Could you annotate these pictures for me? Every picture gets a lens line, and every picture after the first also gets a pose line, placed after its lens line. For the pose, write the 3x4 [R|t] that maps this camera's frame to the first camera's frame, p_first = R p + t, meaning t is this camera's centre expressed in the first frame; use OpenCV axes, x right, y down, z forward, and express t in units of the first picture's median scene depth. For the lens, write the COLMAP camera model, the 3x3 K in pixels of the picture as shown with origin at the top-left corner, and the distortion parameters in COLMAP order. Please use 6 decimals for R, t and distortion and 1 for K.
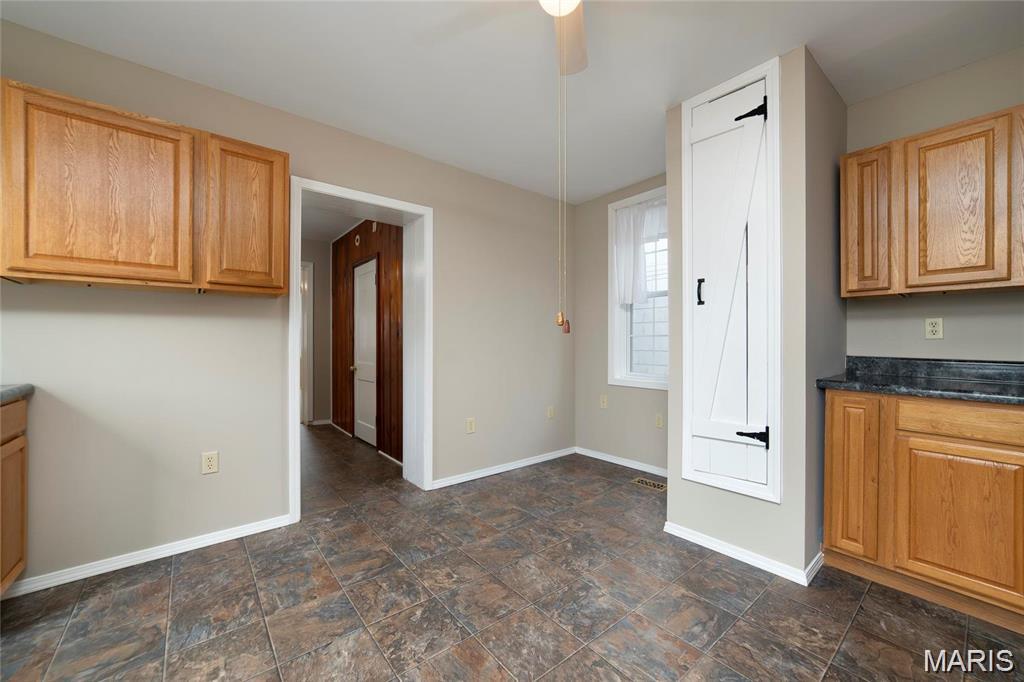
lens RADIAL K [[400.5, 0, 511.8], [0, 400.5, 333.8], [0, 0, 1]] dist [-0.017240, 0.004334]
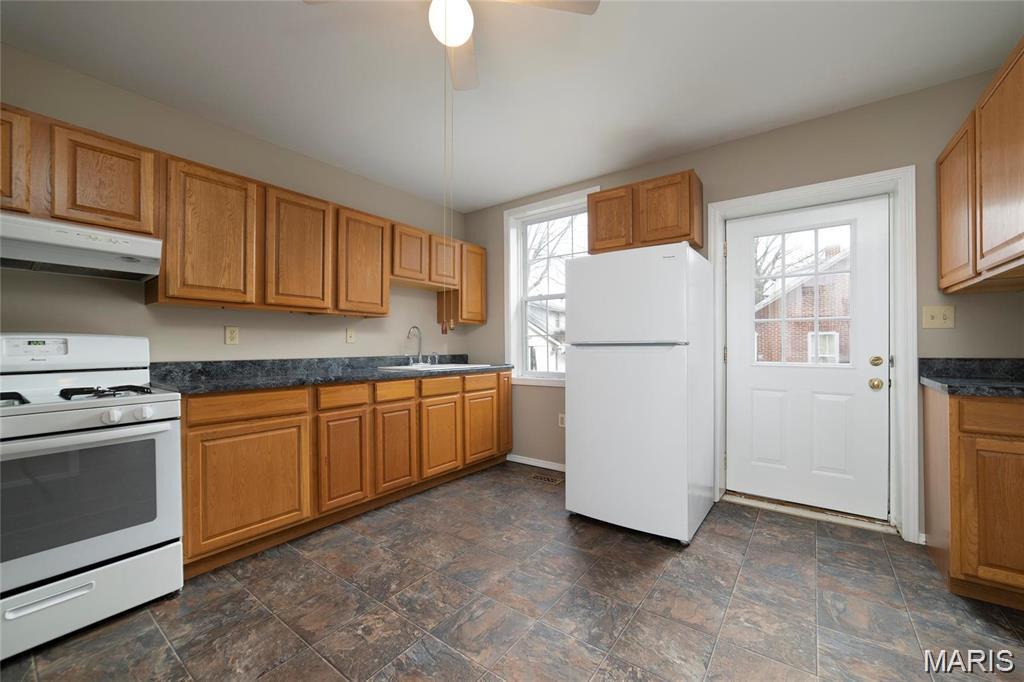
lens RADIAL K [[400.5, 0, 520.7], [0, 400.5, 345.2], [0, 0, 1]] dist [-0.017240, 0.004334]
pose [[-0.966374, 0.001392, -0.257138, -0.275524], [0.007554, 0.999707, -0.022979, 0.049191], [0.257031, -0.024149, -0.966101, 2.054655]]
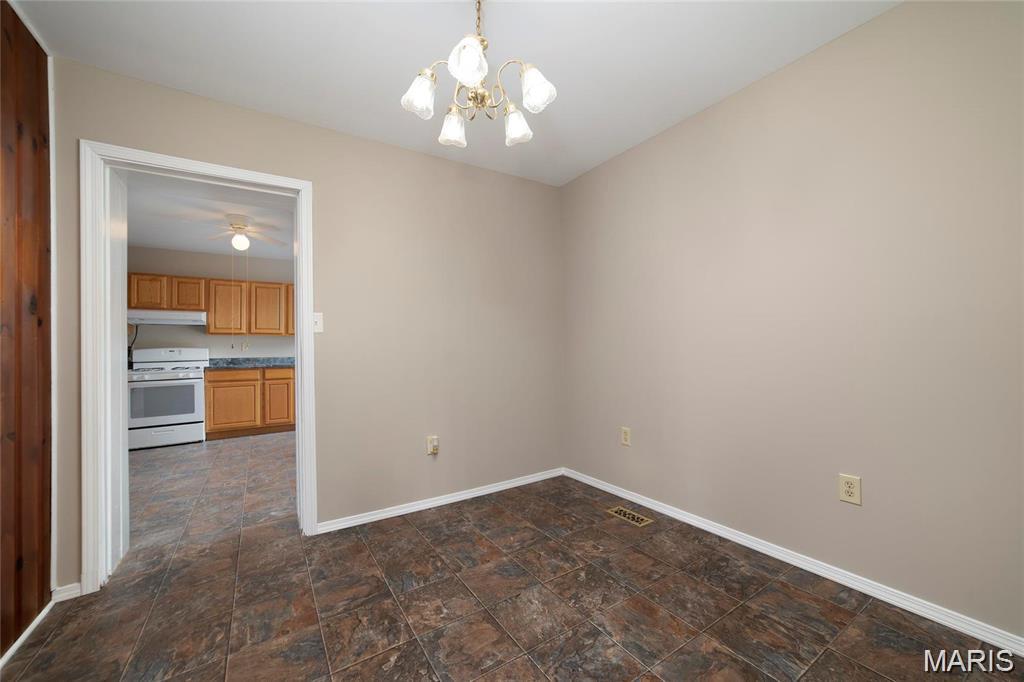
lens RADIAL K [[400.5, 0, 521.9], [0, 400.5, 339.6], [0, 0, 1]] dist [-0.017240, 0.004334]
pose [[-0.995051, 0.009491, 0.098911, -2.227933], [0.006045, 0.999366, -0.035084, 0.043192], [-0.099181, -0.034313, -0.994478, 3.435314]]
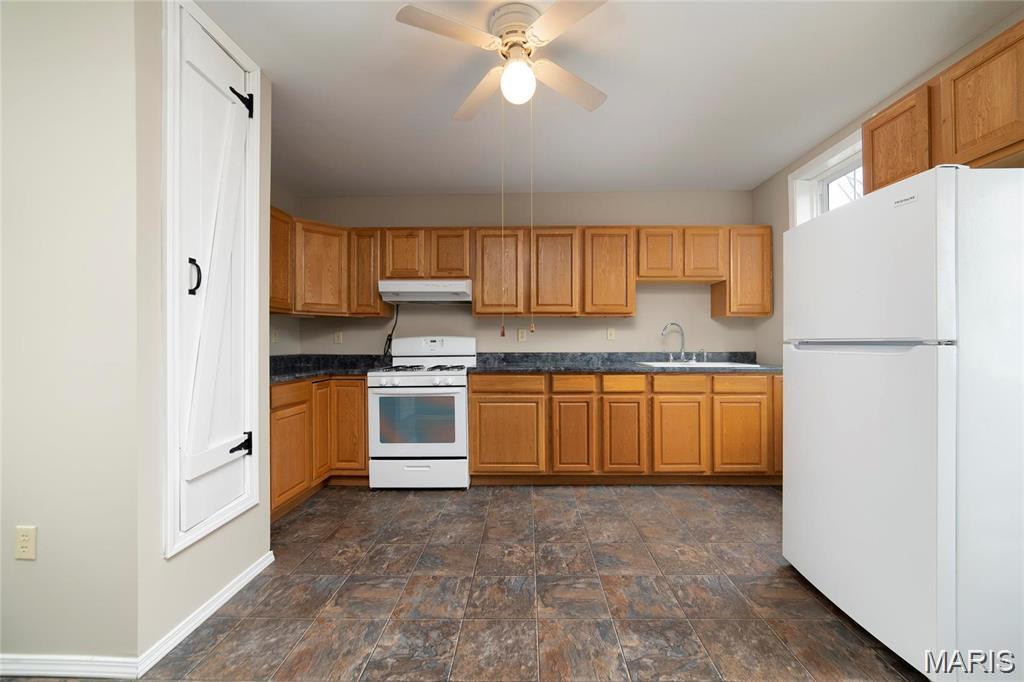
lens RADIAL K [[400.5, 0, 517.9], [0, 400.5, 341.8], [0, 0, 1]] dist [-0.017240, 0.004334]
pose [[-0.761953, -0.000179, 0.647633, -0.978222], [-0.010762, 0.999865, -0.012386, 0.033488], [-0.647543, -0.016407, -0.761852, 2.017390]]
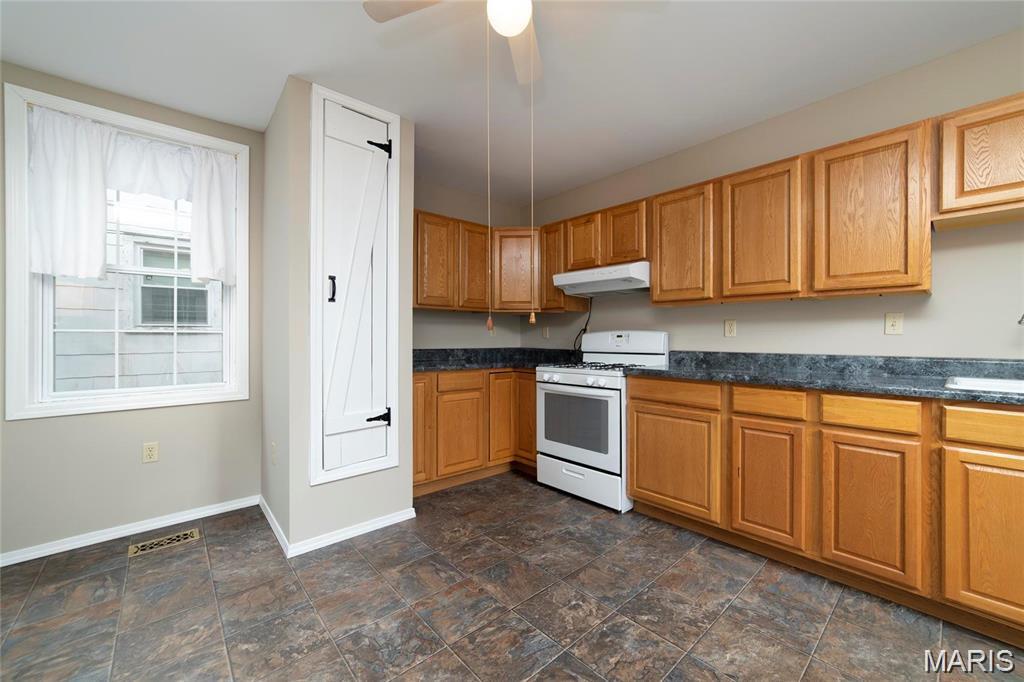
lens RADIAL K [[400.5, 0, 518.7], [0, 400.5, 337.8], [0, 0, 1]] dist [-0.017240, 0.004334]
pose [[-0.048190, -0.004693, 0.998827, -1.114734], [-0.019312, 0.999806, 0.003766, 0.019051], [-0.998651, -0.019108, -0.048272, 1.285670]]
